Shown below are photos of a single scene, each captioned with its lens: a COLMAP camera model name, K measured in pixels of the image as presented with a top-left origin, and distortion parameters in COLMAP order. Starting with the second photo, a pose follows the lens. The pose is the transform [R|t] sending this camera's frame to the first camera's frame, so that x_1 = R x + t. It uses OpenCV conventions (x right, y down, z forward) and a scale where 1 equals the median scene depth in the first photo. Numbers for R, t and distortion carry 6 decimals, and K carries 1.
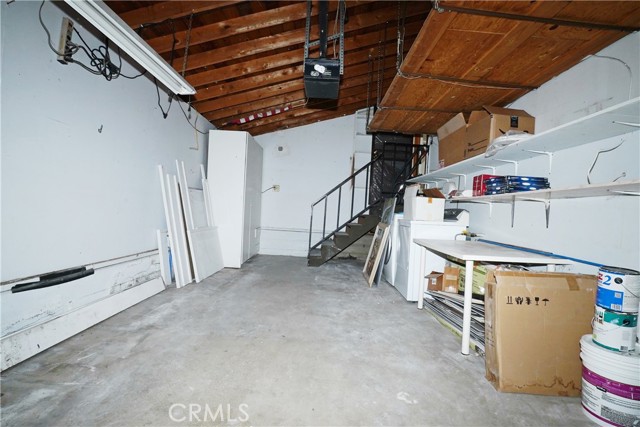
lens RADIAL K [[309.8, 0, 319.5], [0, 309.8, 210.9], [0, 0, 1]] dist [-0.053952, 0.015523]
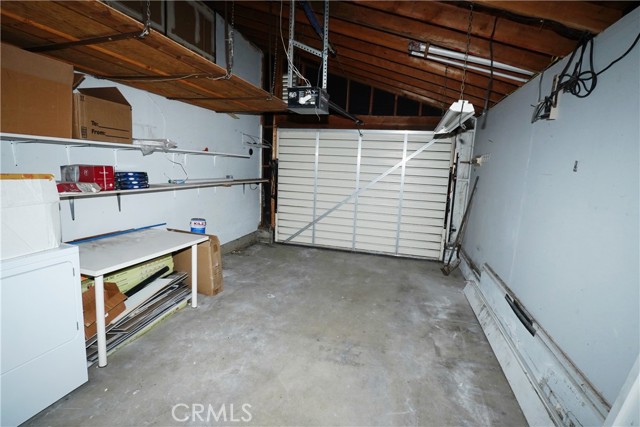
lens RADIAL K [[309.8, 0, 319.5], [0, 309.8, 210.9], [0, 0, 1]] dist [-0.053952, 0.015523]
pose [[-0.962002, -0.139321, 0.234822, -0.323277], [-0.105102, 0.982704, 0.152468, -0.225677], [-0.252002, 0.121994, -0.960006, 2.042782]]
